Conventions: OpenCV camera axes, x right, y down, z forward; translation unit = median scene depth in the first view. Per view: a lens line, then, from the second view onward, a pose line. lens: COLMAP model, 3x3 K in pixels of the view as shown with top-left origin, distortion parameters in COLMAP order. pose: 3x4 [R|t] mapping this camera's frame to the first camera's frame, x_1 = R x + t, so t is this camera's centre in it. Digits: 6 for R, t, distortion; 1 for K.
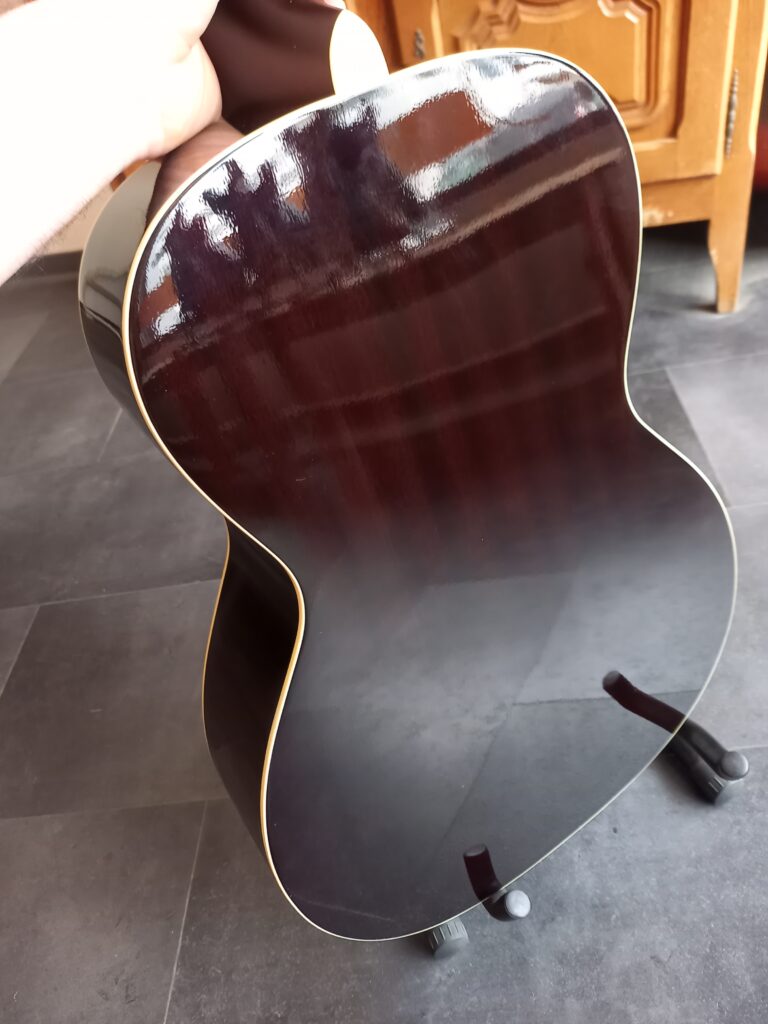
lens RADIAL K [[758.2, 0, 389.5], [0, 758.2, 535.2], [0, 0, 1]] dist [0.005550, -0.008696]
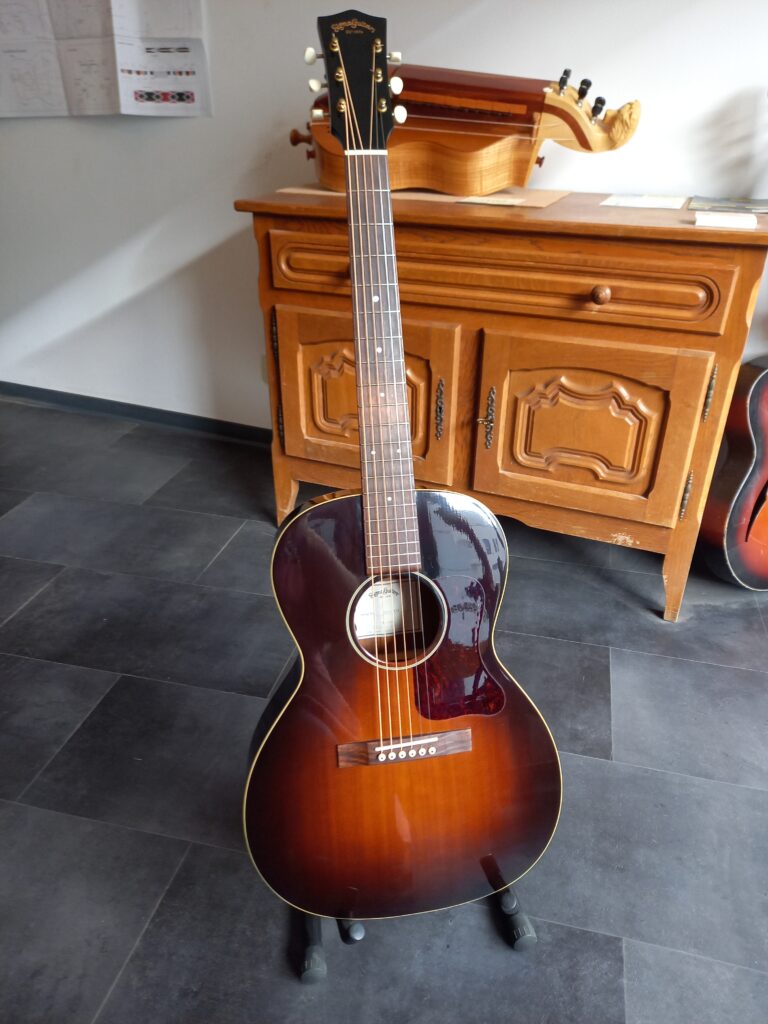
lens RADIAL K [[758.2, 0, 383.8], [0, 758.2, 532.6], [0, 0, 1]] dist [0.005550, -0.008696]
pose [[0.951563, 0.291187, -0.098678, 0.062211], [-0.305714, 0.930212, -0.203090, -0.014159], [0.032654, 0.223420, 0.974175, -0.423050]]
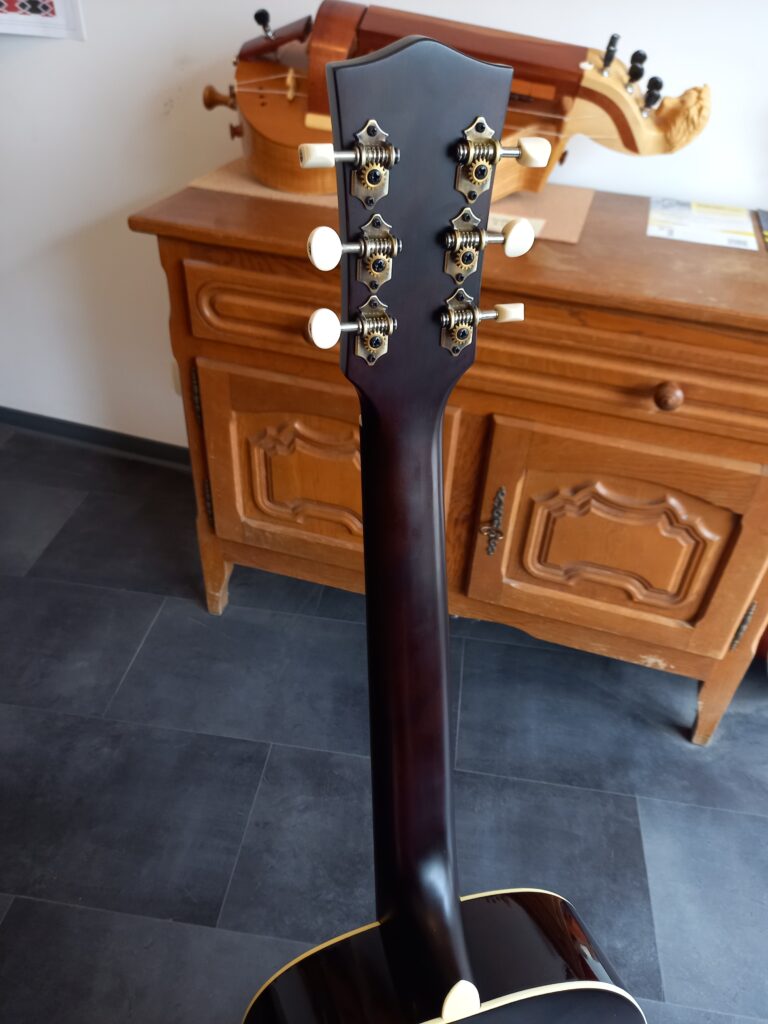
lens RADIAL K [[758.2, 0, 381.6], [0, 758.2, 511.9], [0, 0, 1]] dist [0.005550, -0.008696]
pose [[0.960389, 0.273086, 0.055470, -0.187734], [-0.267143, 0.958905, -0.095581, -0.464262], [-0.079292, 0.076976, 0.993875, -0.114460]]
